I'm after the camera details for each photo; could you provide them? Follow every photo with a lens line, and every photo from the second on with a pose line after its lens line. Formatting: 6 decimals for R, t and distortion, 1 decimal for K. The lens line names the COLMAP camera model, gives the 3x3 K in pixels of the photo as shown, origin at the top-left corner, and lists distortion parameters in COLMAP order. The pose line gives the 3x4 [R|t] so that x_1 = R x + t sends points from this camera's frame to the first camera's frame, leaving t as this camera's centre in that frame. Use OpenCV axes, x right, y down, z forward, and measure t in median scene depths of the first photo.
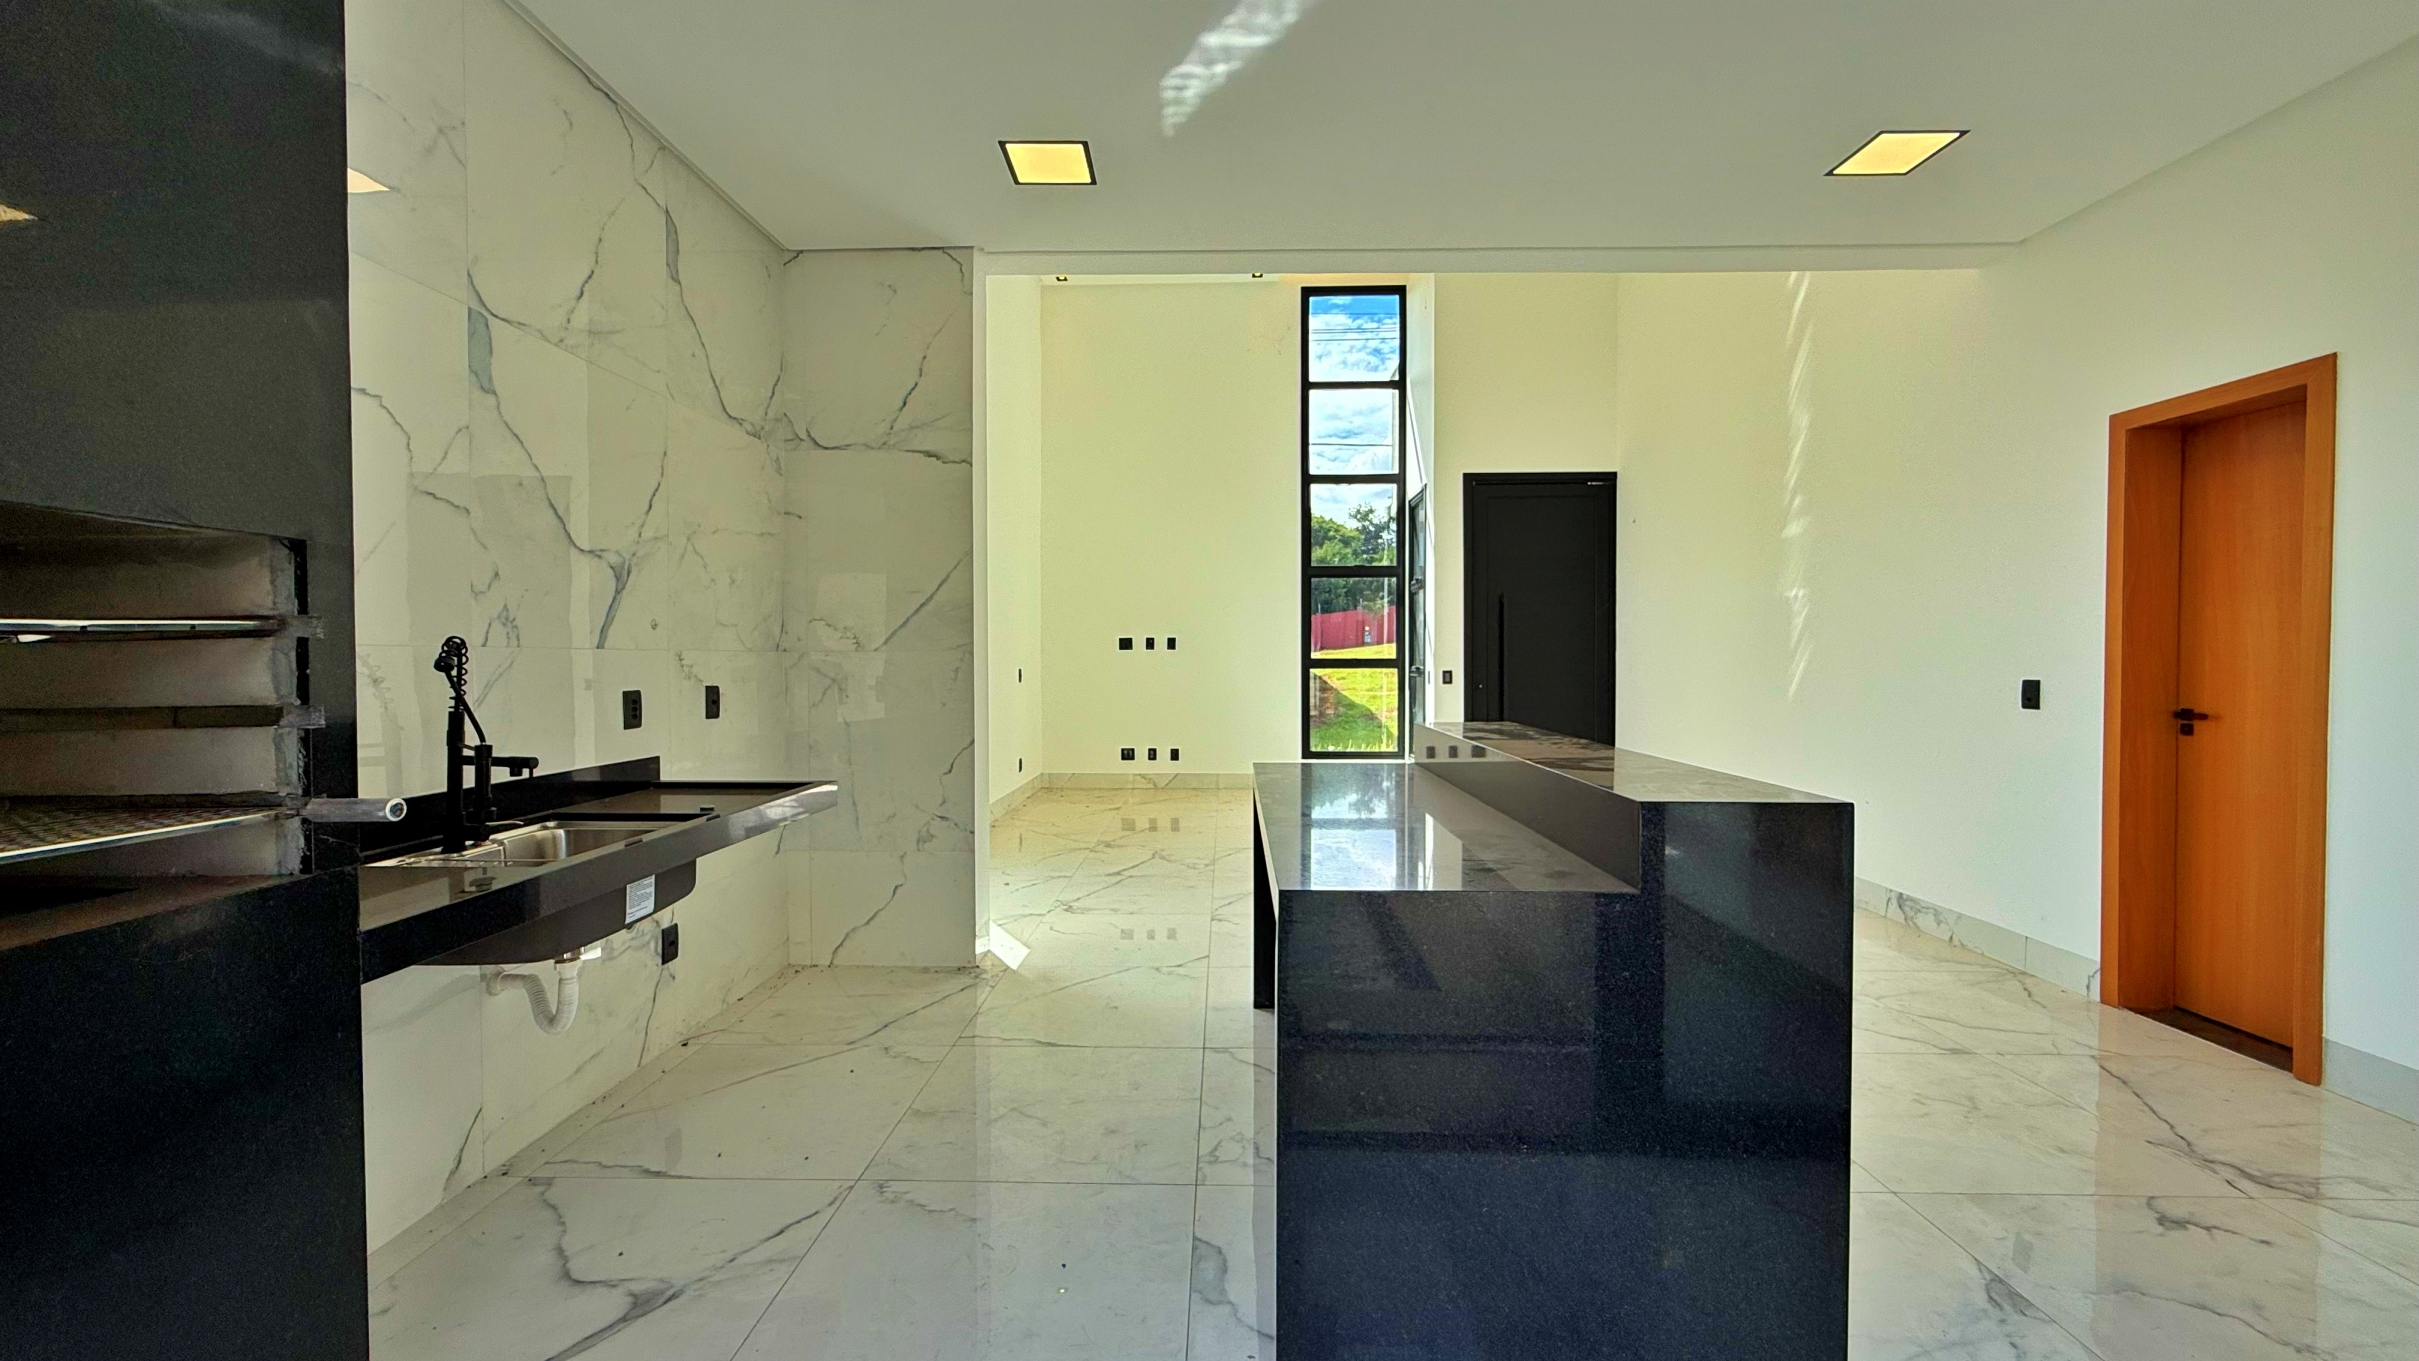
lens RADIAL K [[967.1, 0, 1199.0], [0, 967.1, 678.0], [0, 0, 1]] dist [-0.000161, 0.000359]
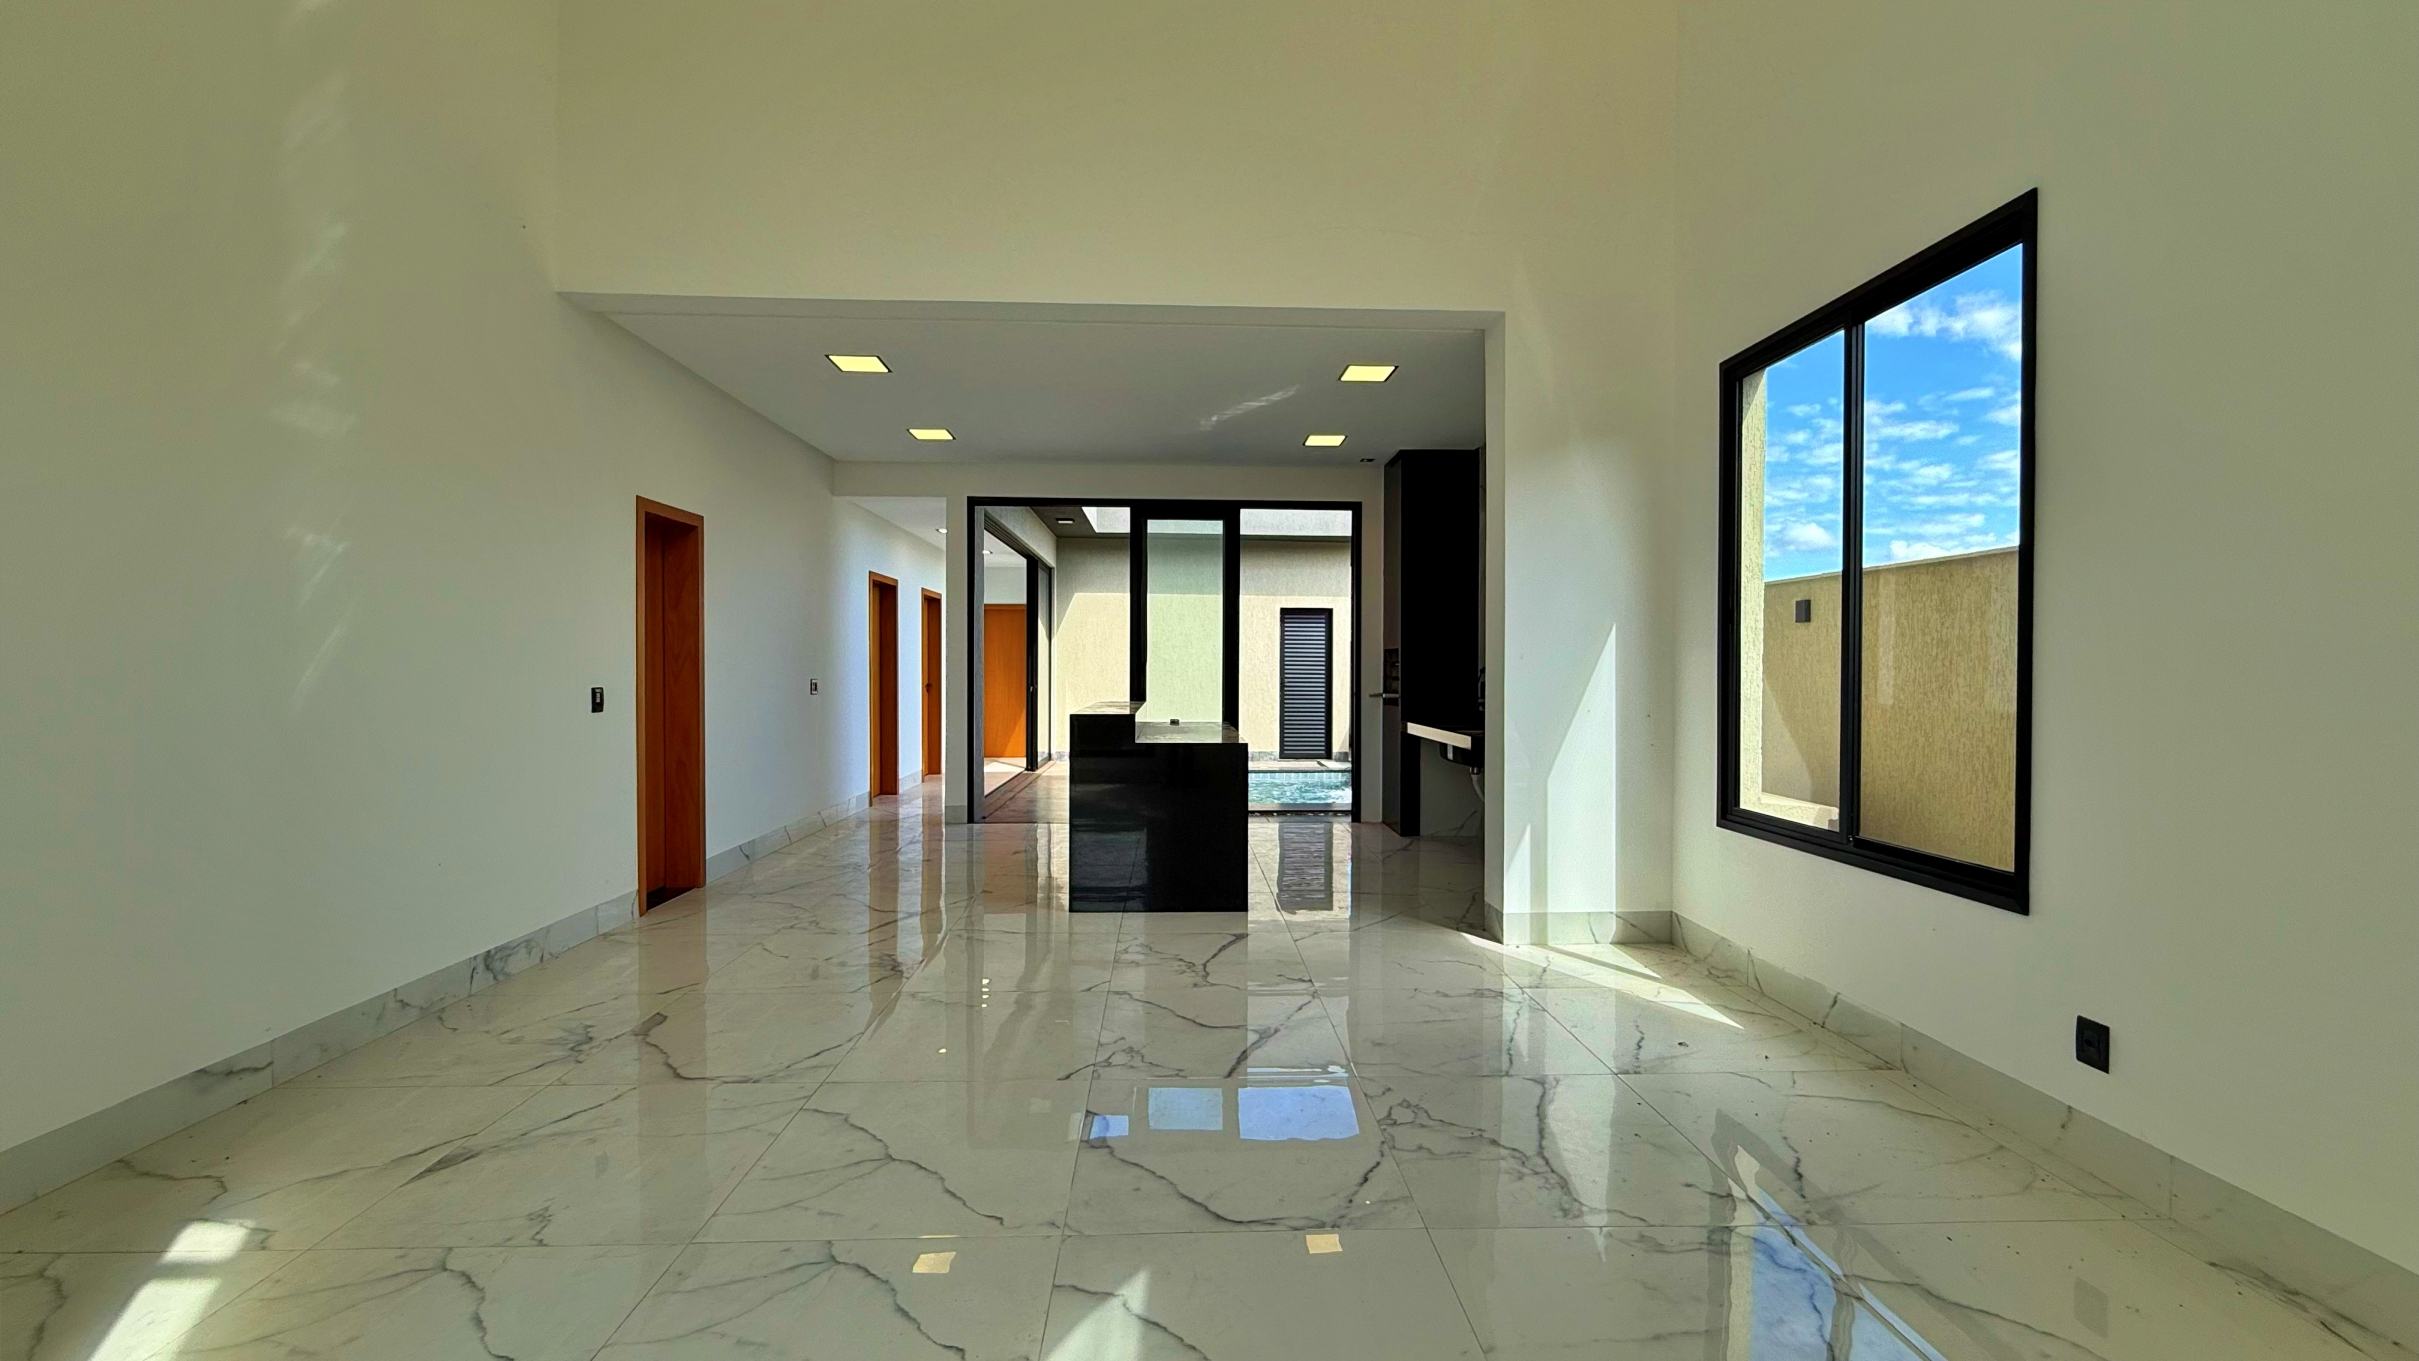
lens RADIAL K [[967.1, 0, 1201.9], [0, 967.1, 677.8], [0, 0, 1]] dist [-0.000161, 0.000359]
pose [[-0.998127, -0.000013, -0.061178, 0.195012], [-0.001912, 0.999518, 0.030978, -0.047638], [0.061148, 0.031036, -0.997646, 2.214279]]
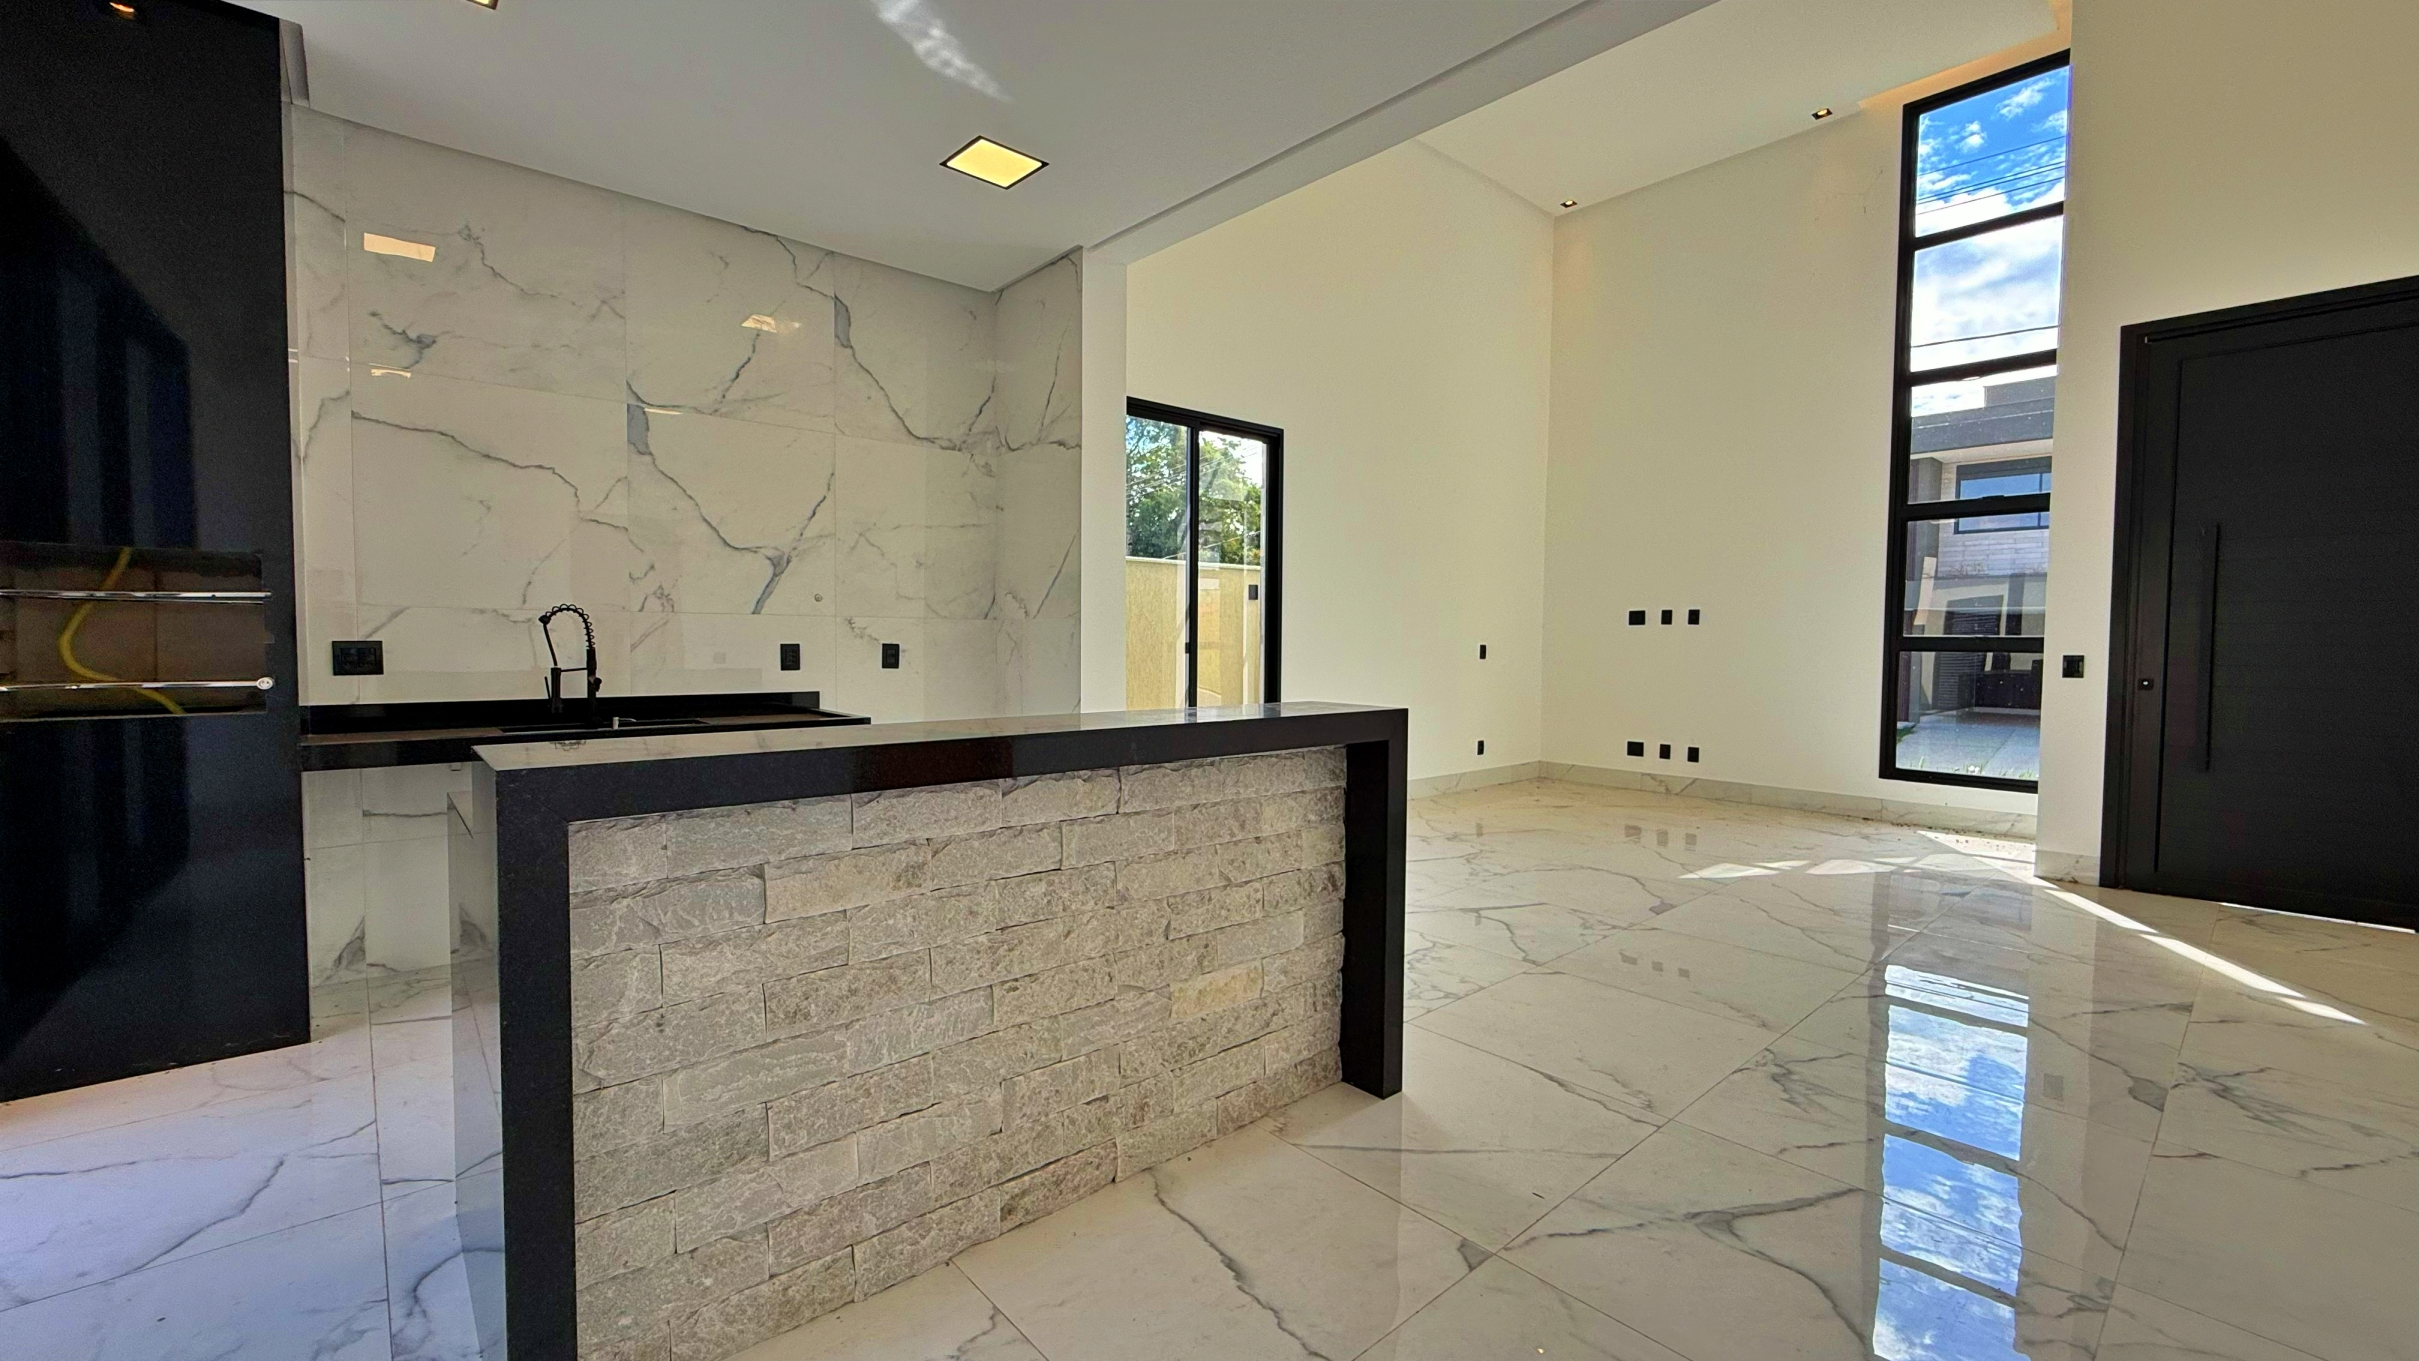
lens RADIAL K [[967.1, 0, 1198.9], [0, 967.1, 677.6], [0, 0, 1]] dist [-0.000161, 0.000359]
pose [[0.683754, 0.037923, -0.728726, 0.675990], [-0.024894, 0.999280, 0.028646, 0.005398], [0.729288, -0.001446, 0.684206, 0.352688]]
